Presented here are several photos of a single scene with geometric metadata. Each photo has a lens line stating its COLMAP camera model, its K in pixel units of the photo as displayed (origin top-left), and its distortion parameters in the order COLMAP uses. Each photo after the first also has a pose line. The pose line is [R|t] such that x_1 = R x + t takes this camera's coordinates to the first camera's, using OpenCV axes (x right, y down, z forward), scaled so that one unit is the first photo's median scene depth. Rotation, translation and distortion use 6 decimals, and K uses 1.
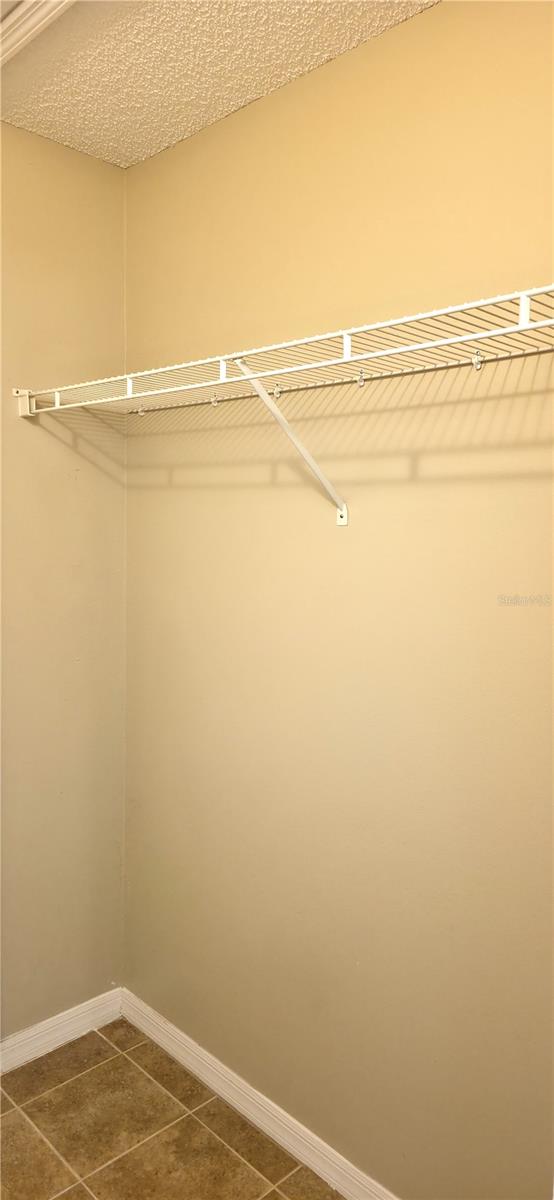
lens RADIAL K [[784.3, 0, 278.4], [0, 784.3, 600.7], [0, 0, 1]] dist [0.040896, -0.037193]
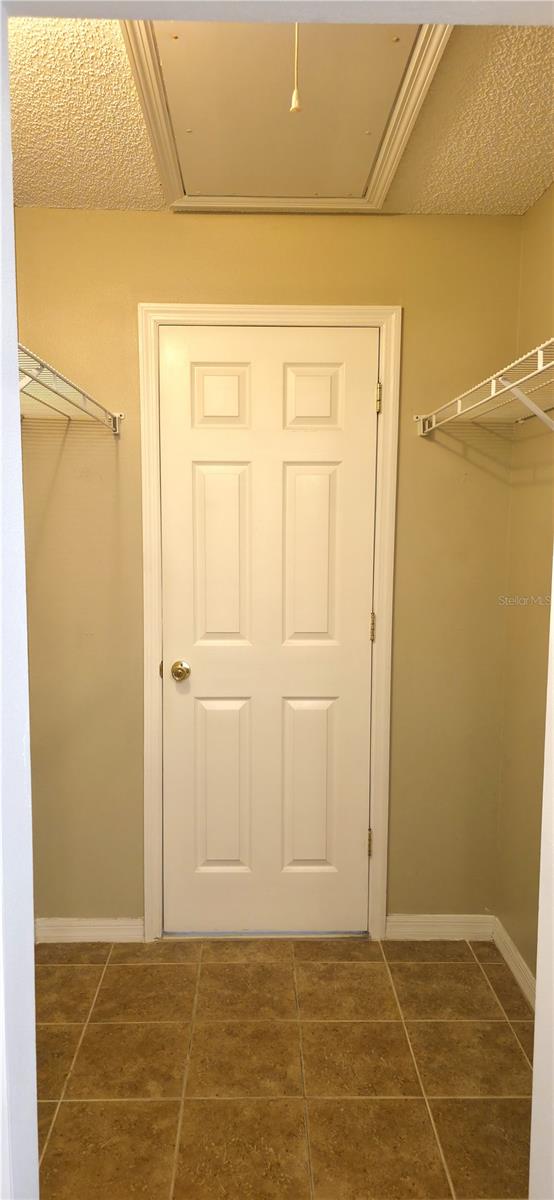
lens RADIAL K [[784.3, 0, 270.0], [0, 784.3, 597.4], [0, 0, 1]] dist [0.040896, -0.037193]
pose [[0.724929, 0.042729, -0.687497, 0.390775], [-0.053678, 0.998543, 0.005462, 0.037327], [0.686729, 0.032944, 0.726166, -0.098257]]
